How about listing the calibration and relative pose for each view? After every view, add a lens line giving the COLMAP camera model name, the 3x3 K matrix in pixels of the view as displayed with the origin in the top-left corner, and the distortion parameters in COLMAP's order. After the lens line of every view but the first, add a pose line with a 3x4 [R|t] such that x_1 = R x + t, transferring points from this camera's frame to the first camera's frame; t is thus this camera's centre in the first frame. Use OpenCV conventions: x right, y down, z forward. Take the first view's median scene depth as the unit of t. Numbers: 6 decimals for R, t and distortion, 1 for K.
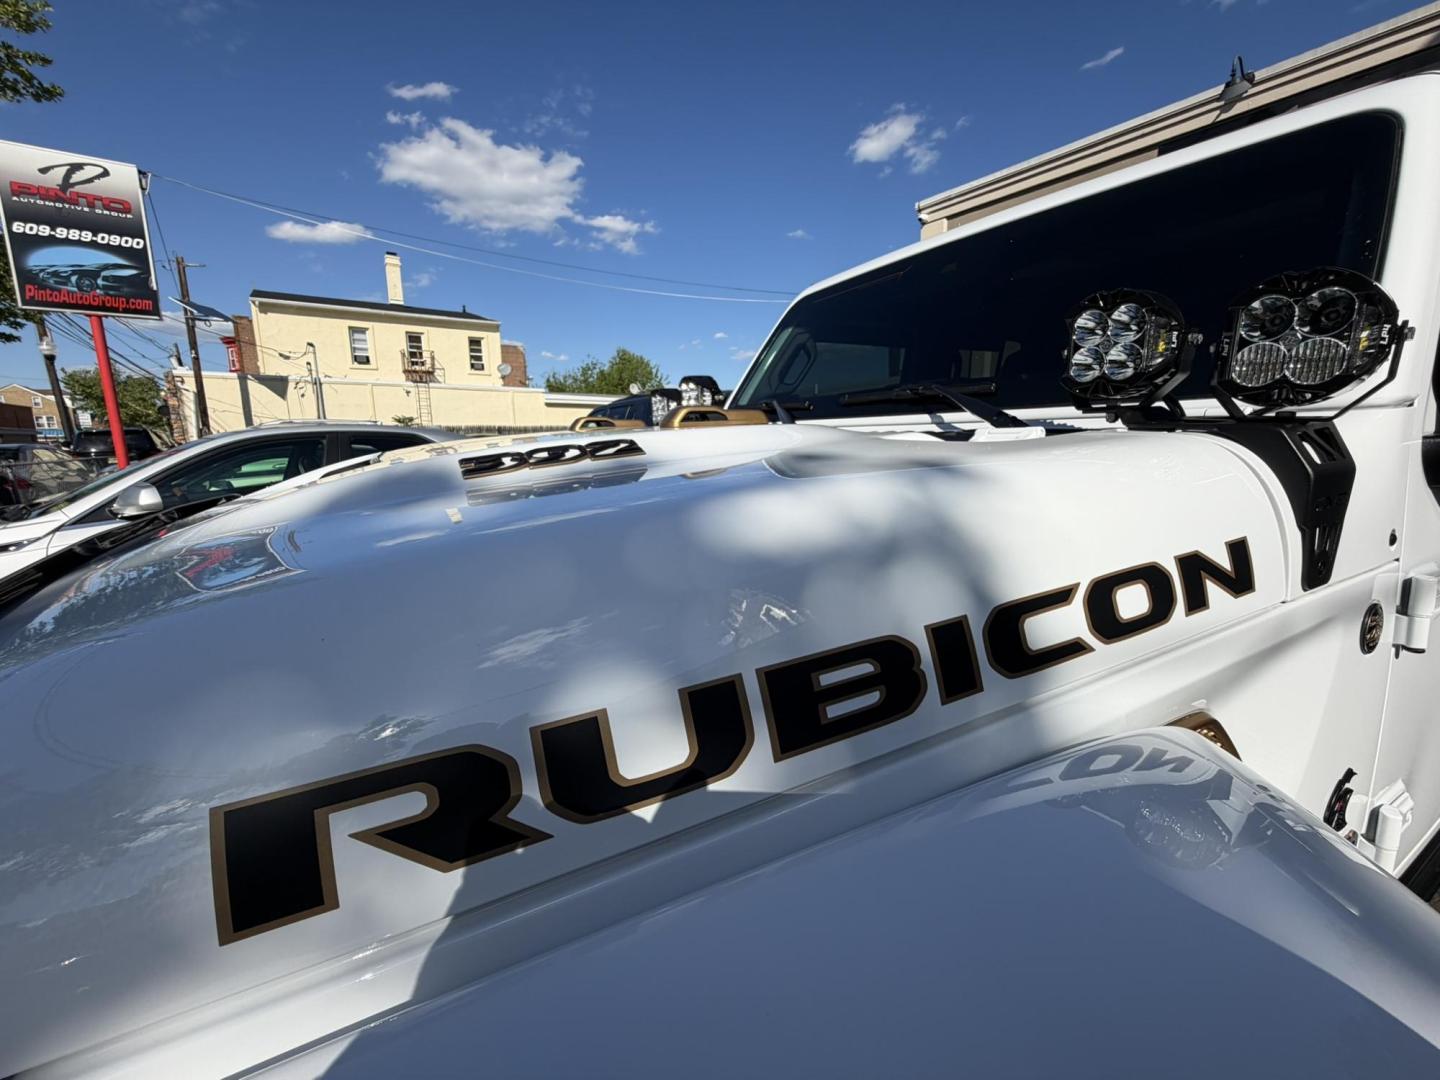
lens RADIAL K [[575.8, 0, 717.2], [0, 575.8, 541.6], [0, 0, 1]] dist [-0.000761, 0.000137]
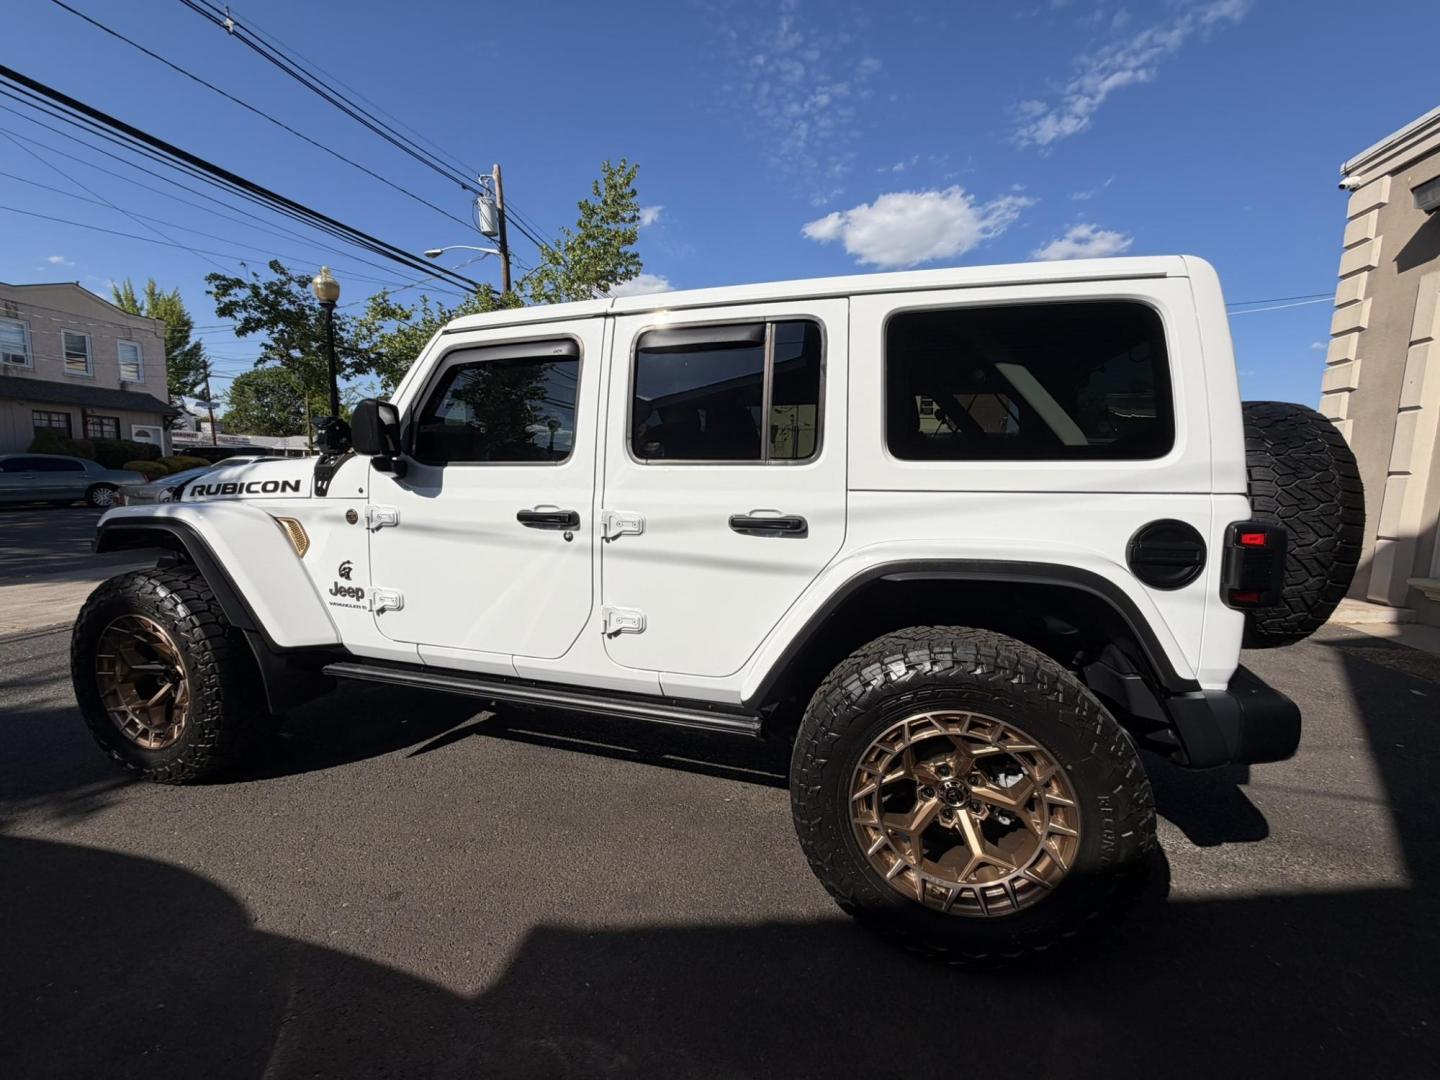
lens RADIAL K [[574.4, 0, 716.5], [0, 574.4, 541.9], [0, 0, 1]] dist [-0.001098, 0.000298]
pose [[0.679310, 0.121152, -0.723782, 0.444365], [-0.168393, 0.985695, 0.006946, -0.007362], [0.714270, 0.117161, 0.689994, 0.021599]]
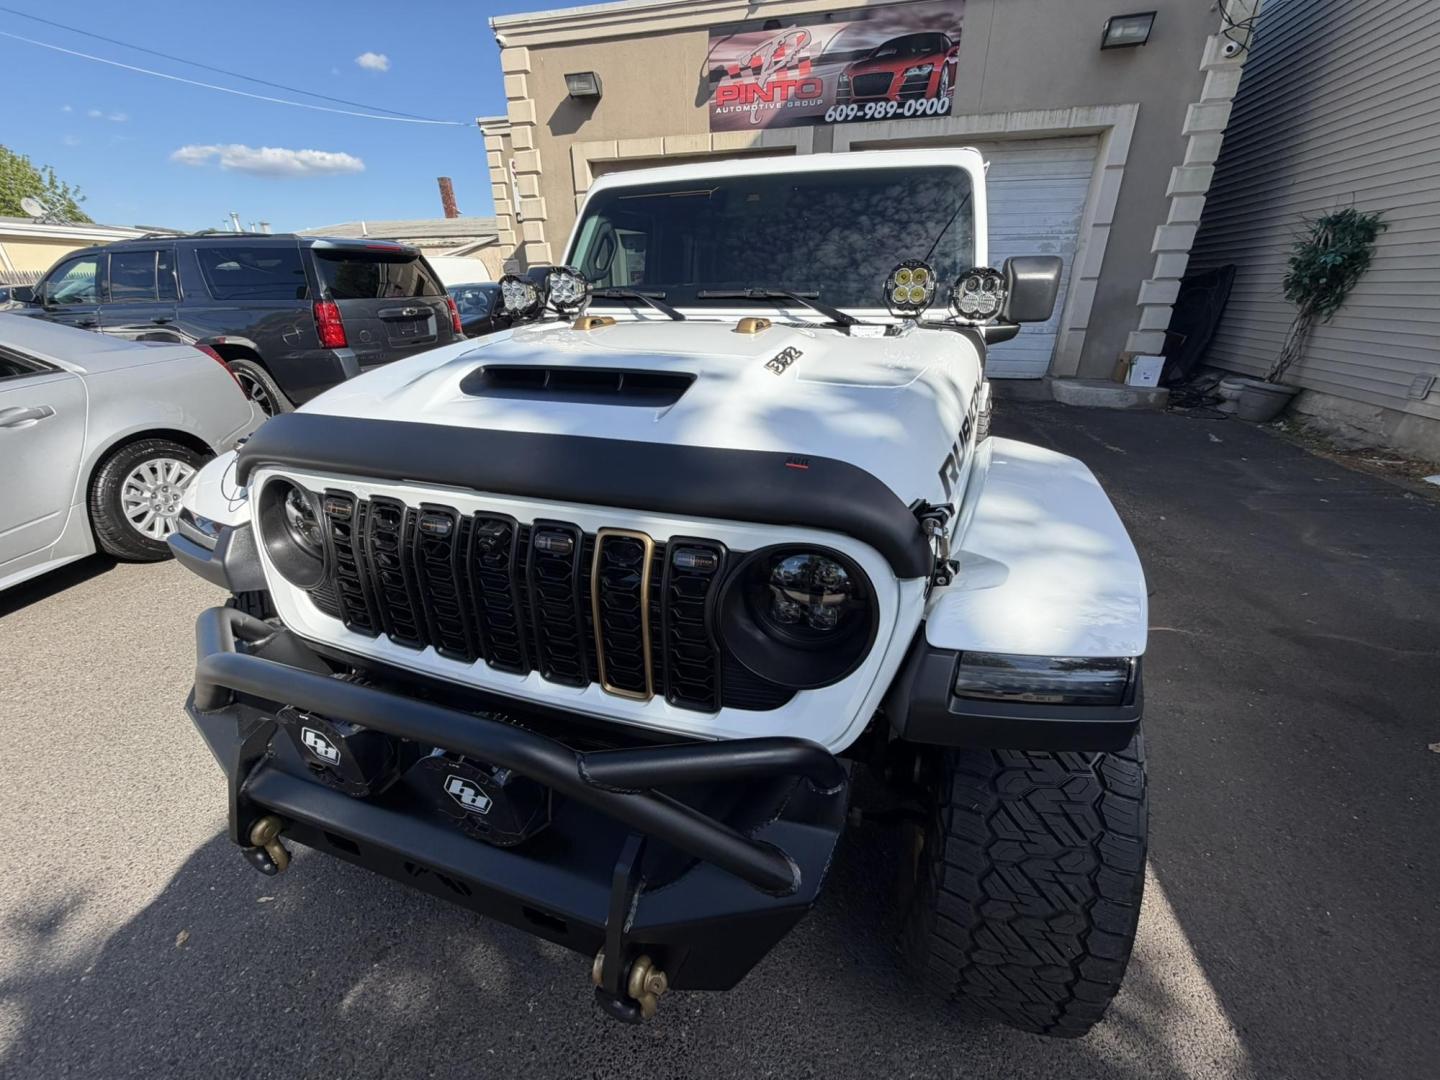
lens RADIAL K [[575.2, 0, 717.2], [0, 575.2, 541.9], [0, 0, 1]] dist [-0.001116, 0.000240]
pose [[0.767759, -0.254654, 0.587960, -0.135416], [0.110241, 0.956445, 0.270297, -0.008480], [-0.631184, -0.142706, 0.762392, -0.031650]]
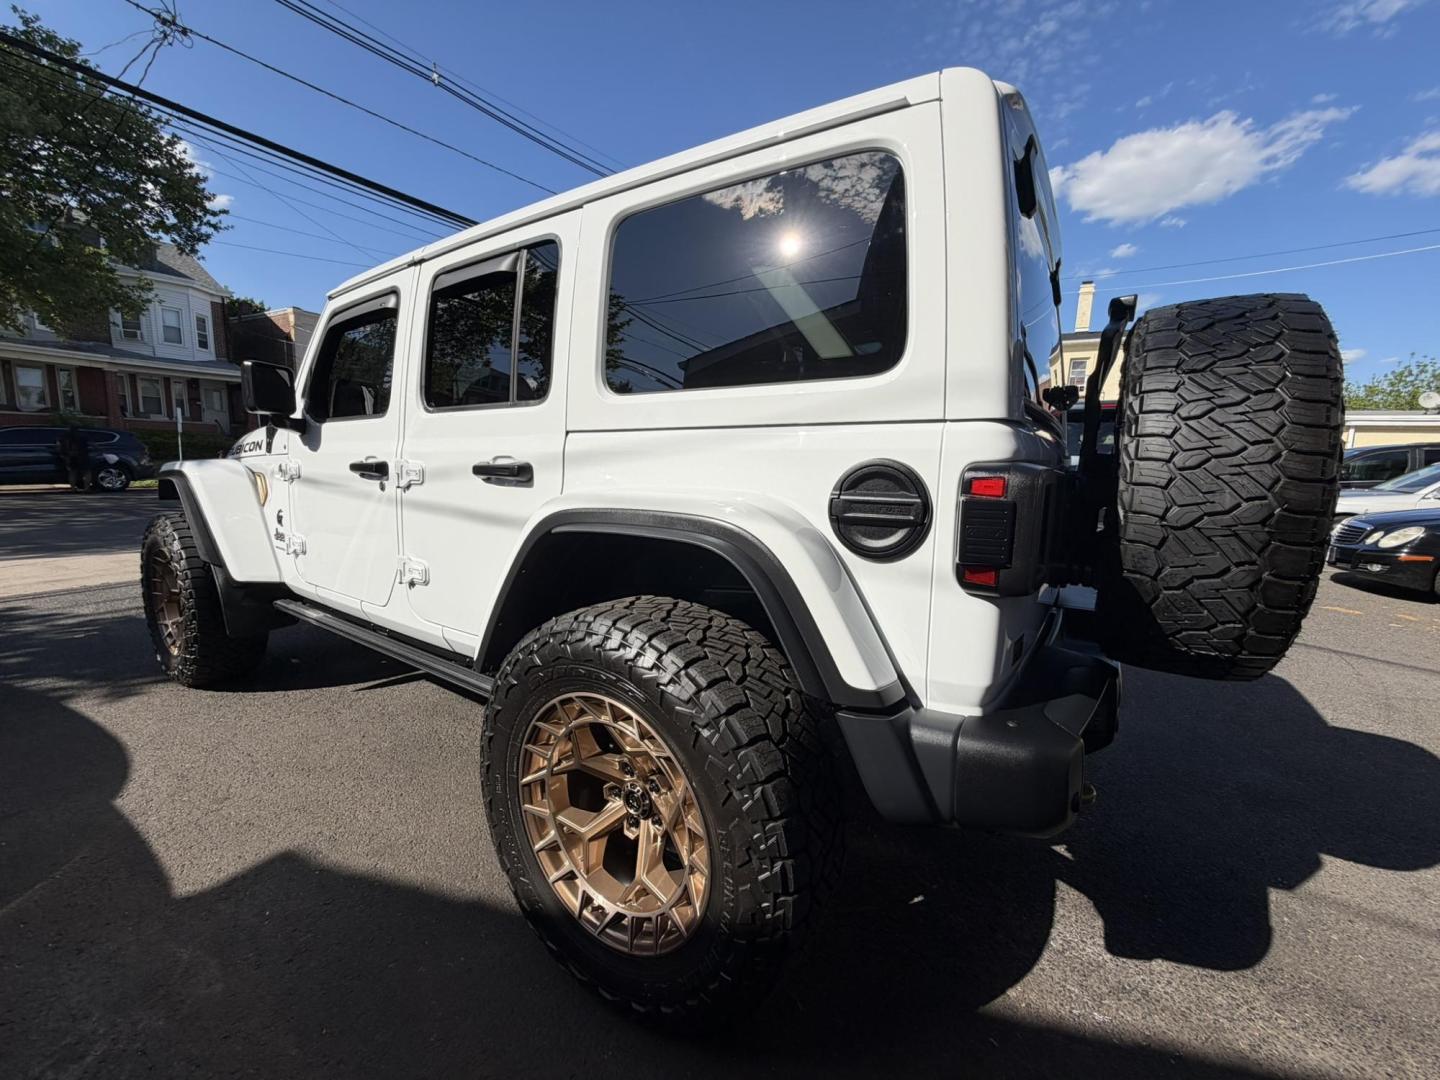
lens RADIAL K [[572.1, 0, 715.7], [0, 572.1, 542.4], [0, 0, 1]] dist [0.001792, -0.000707]
pose [[0.418429, 0.160383, -0.893977, 0.513338], [-0.199958, 0.976402, 0.081580, -0.023412], [0.885965, 0.144623, 0.440625, 0.173243]]
